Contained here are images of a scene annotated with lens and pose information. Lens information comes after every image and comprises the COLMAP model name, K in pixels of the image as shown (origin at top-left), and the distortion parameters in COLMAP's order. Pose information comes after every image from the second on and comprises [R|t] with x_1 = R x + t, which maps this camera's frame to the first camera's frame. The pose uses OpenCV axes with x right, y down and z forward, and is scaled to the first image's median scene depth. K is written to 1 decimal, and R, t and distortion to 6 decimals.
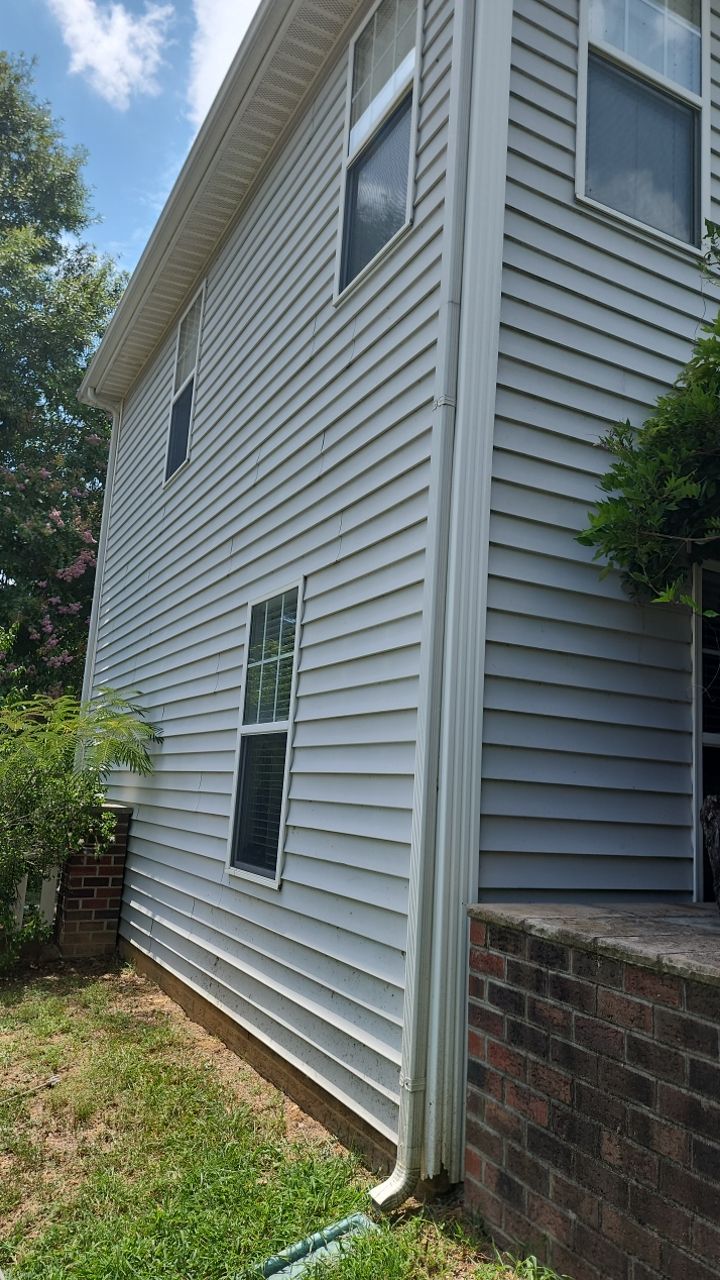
lens RADIAL K [[862.6, 0, 351.7], [0, 862.6, 638.3], [0, 0, 1]] dist [0.068203, -0.048634]
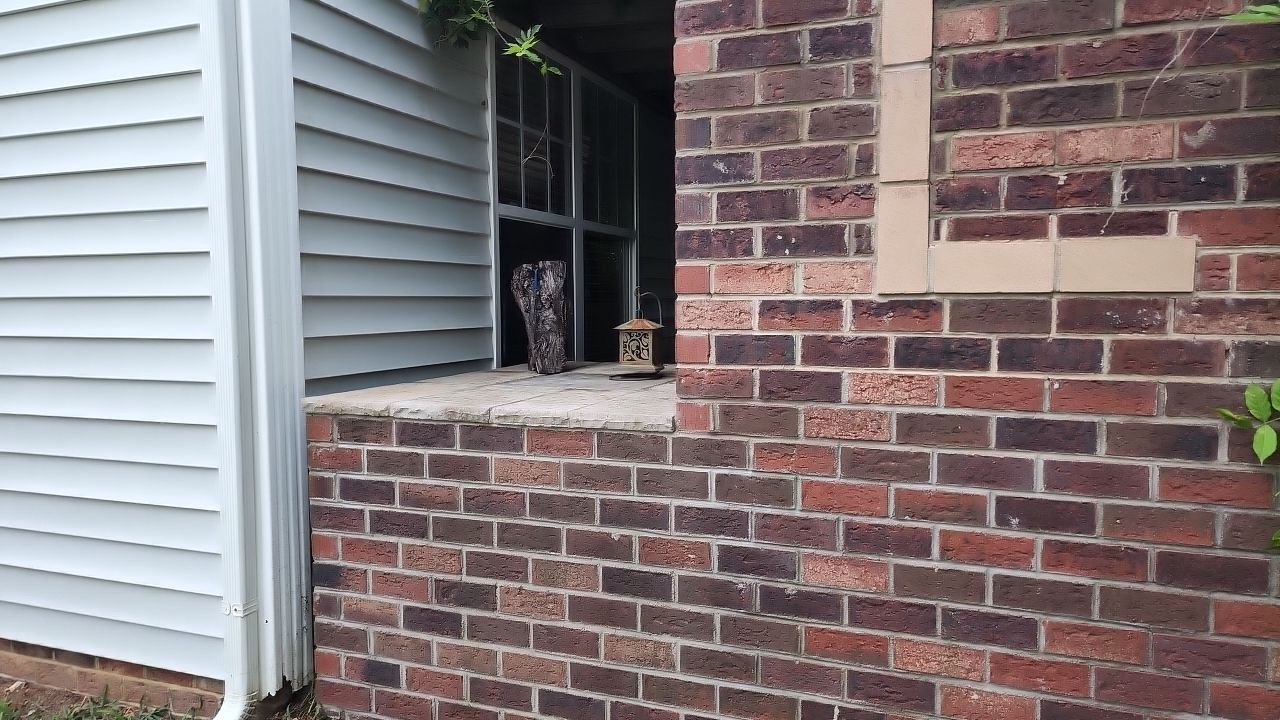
lens RADIAL K [[862.6, 0, 648.0], [0, 862.6, 352.1], [0, 0, 1]] dist [0.068203, -0.048634]
pose [[0.753215, -0.104025, 0.649497, -0.125079], [-0.063421, 0.971330, 0.229120, 0.035076], [-0.654710, -0.213768, 0.725023, 0.134234]]
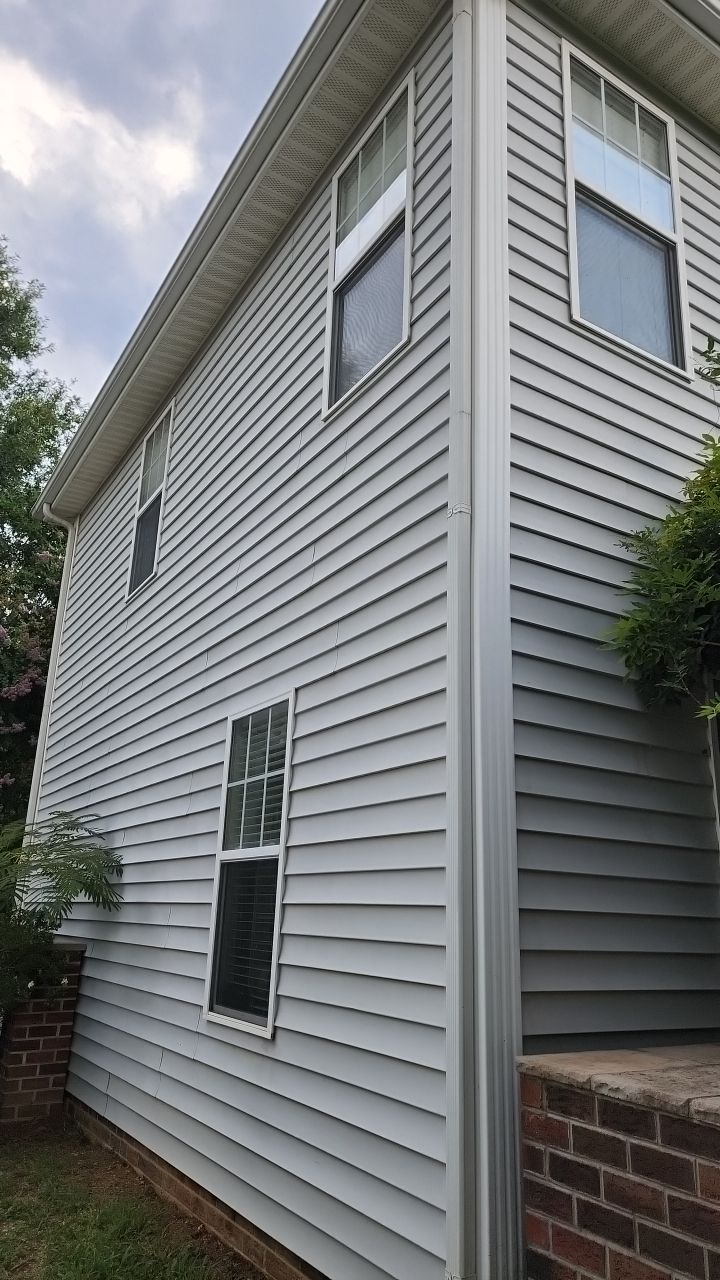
lens RADIAL K [[862.6, 0, 351.8], [0, 862.6, 646.3], [0, 0, 1]] dist [0.068203, -0.048634]
pose [[0.997700, -0.001639, 0.067771, -0.072579], [0.010070, 0.992200, -0.124247, 0.000353], [-0.067039, 0.124644, 0.989934, 0.061237]]
